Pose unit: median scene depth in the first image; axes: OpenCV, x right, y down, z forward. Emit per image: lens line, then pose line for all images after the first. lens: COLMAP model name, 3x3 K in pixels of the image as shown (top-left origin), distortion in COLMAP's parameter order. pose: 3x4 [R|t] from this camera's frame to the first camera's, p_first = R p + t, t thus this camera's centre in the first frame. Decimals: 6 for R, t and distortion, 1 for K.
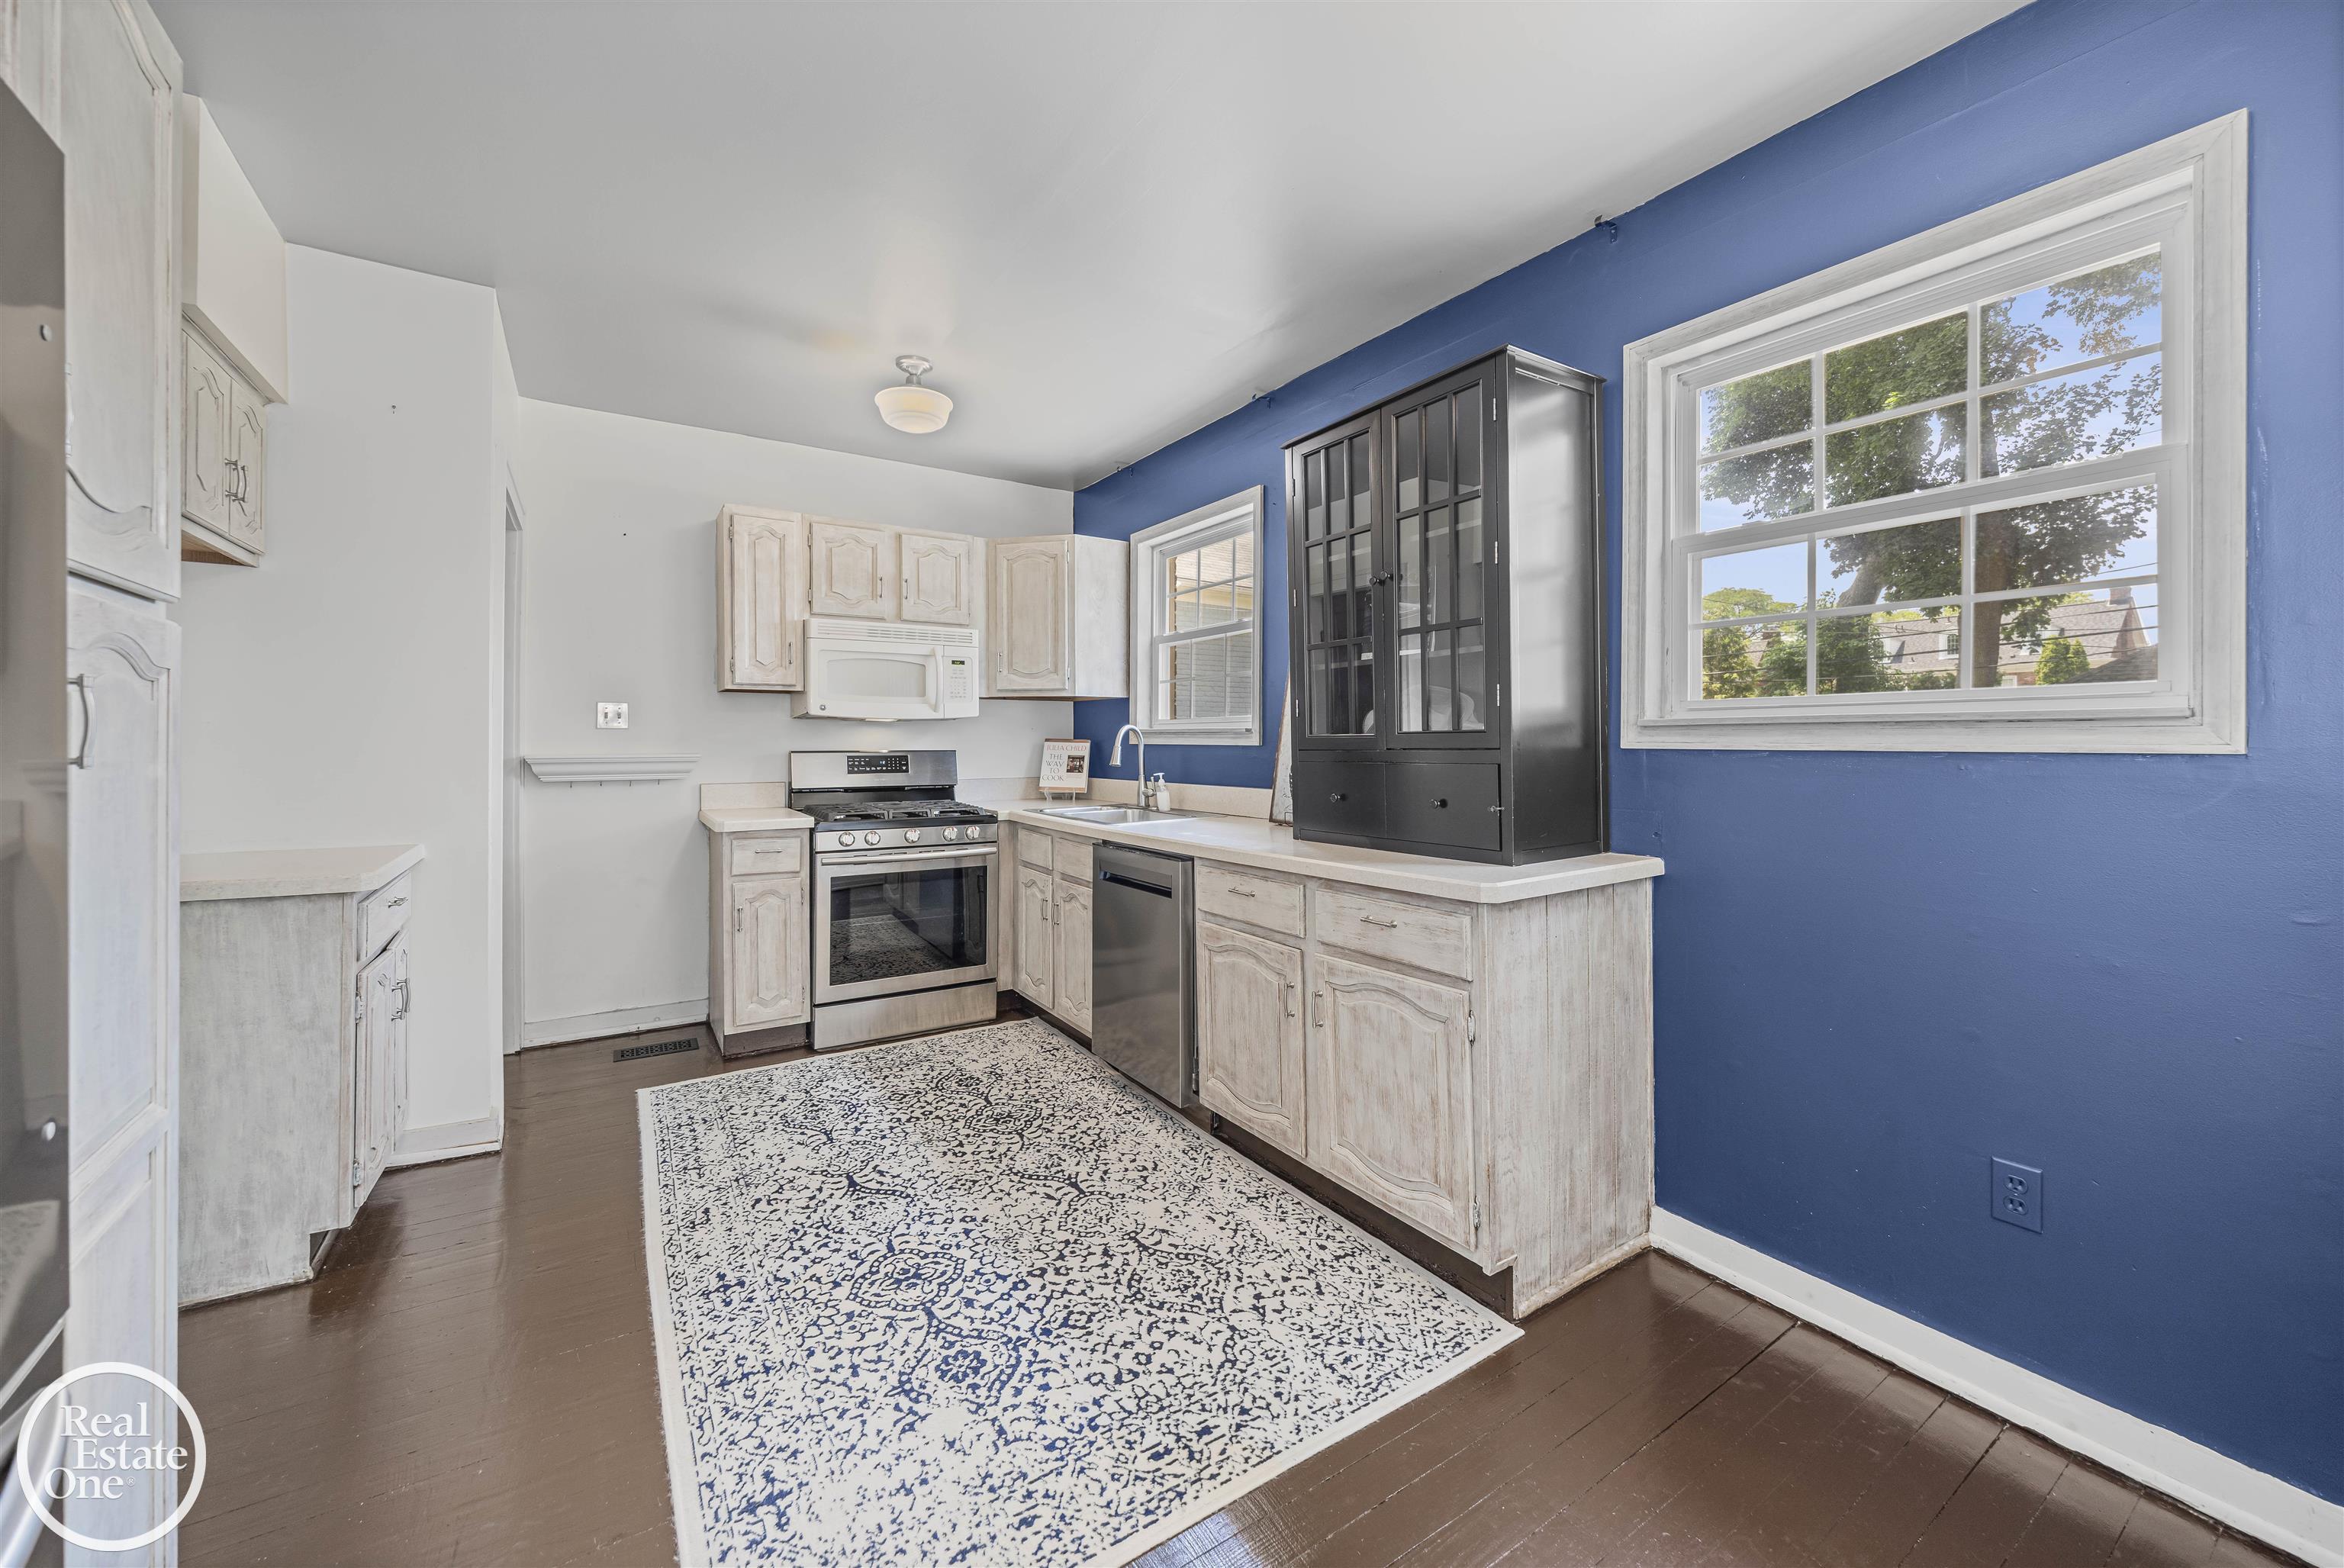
lens RADIAL K [[887.4, 0, 1172.0], [0, 887.4, 762.6], [0, 0, 1]] dist [-0.000706, -0.000007]
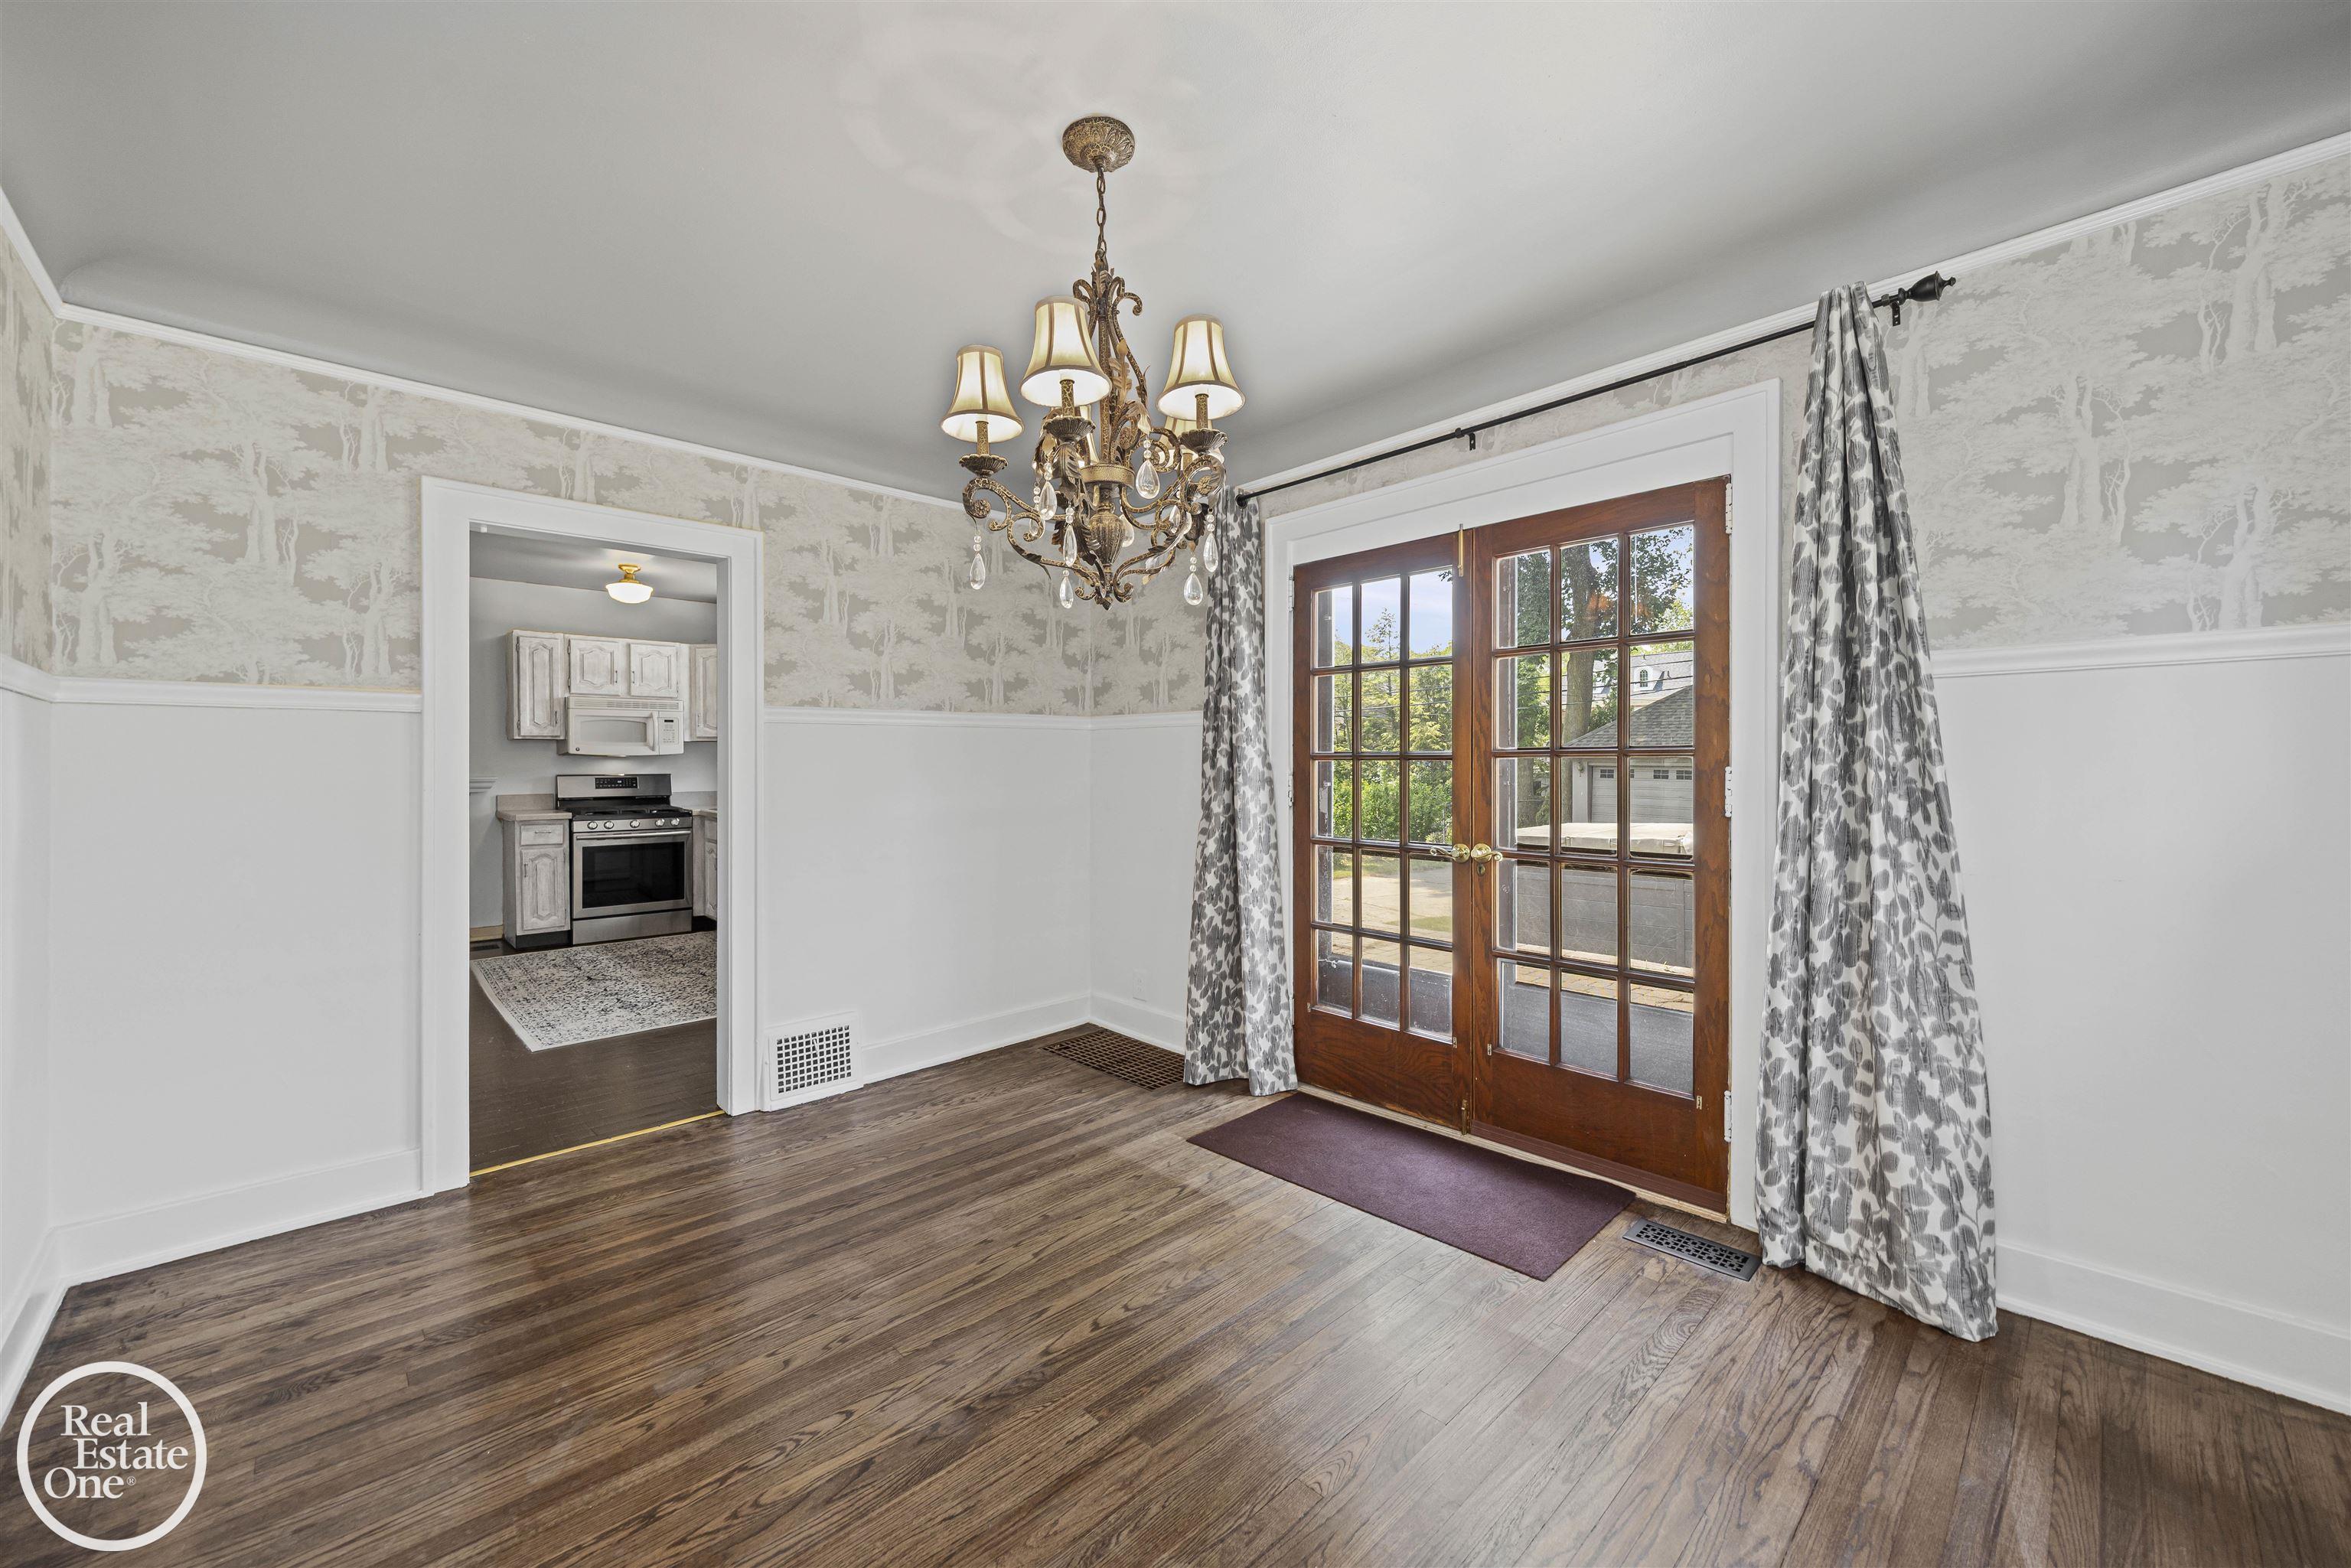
lens RADIAL K [[911.8, 0, 1175.5], [0, 911.8, 775.7], [0, 0, 1]] dist [0.000550, 0.000002]
pose [[0.983076, -0.007109, 0.183062, 0.401409], [0.007611, 0.999969, -0.002036, 0.000111], [-0.183042, 0.003394, 0.983099, -0.903570]]
